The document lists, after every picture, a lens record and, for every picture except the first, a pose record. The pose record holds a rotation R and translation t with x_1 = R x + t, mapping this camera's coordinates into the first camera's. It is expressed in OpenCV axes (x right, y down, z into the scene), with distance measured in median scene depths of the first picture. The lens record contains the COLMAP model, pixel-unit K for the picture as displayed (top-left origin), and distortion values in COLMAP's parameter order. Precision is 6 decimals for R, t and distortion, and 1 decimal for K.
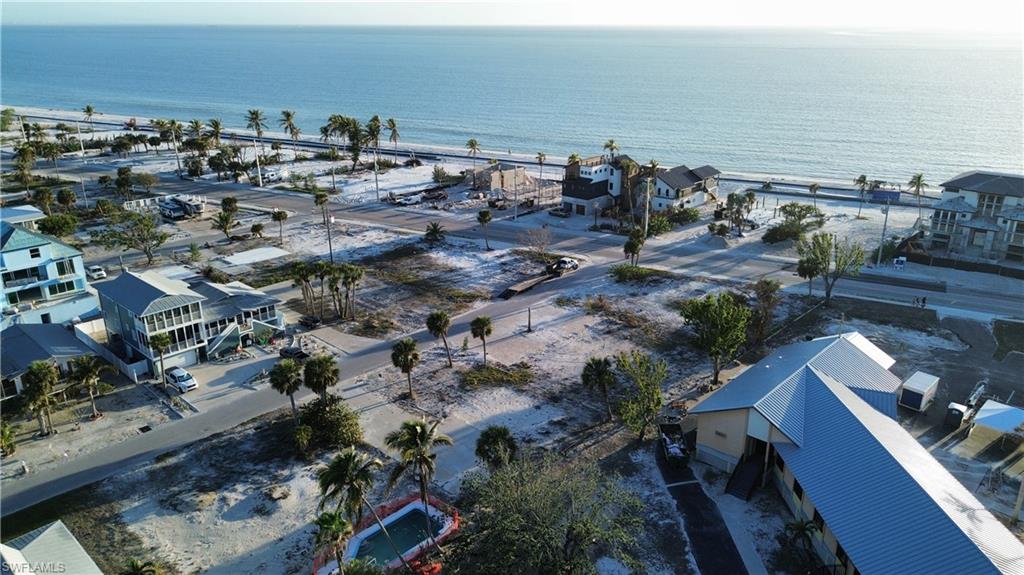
lens RADIAL K [[724.7, 0, 514.9], [0, 724.7, 286.8], [0, 0, 1]] dist [0.067293, -0.064175]
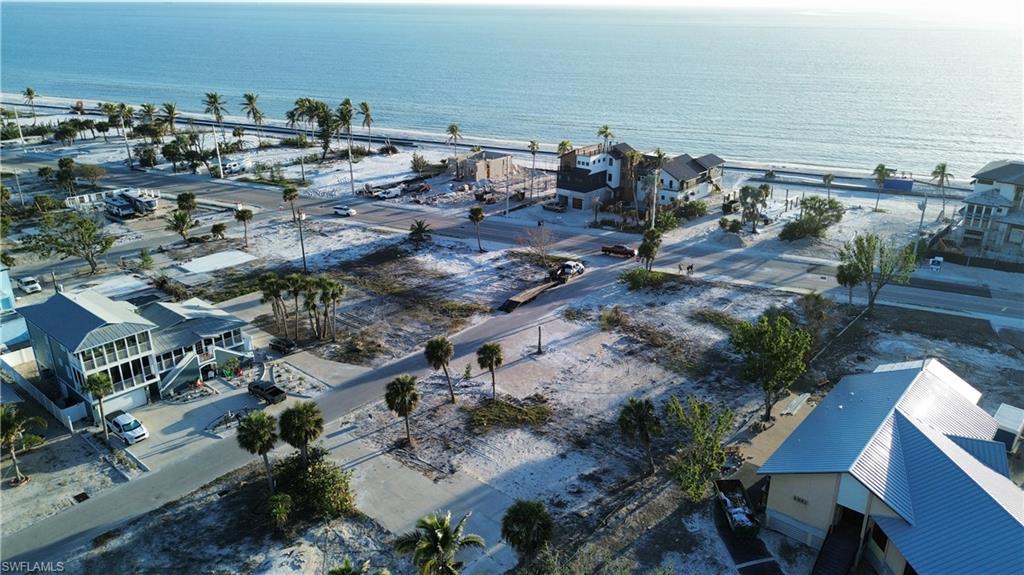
lens RADIAL K [[724.7, 0, 514.9], [0, 724.7, 286.8], [0, 0, 1]] dist [0.067293, -0.064175]
pose [[0.999012, -0.012040, 0.042772, -0.040909], [0.010945, 0.999609, 0.025732, -0.036272], [-0.043065, -0.025238, 0.998753, 0.121981]]
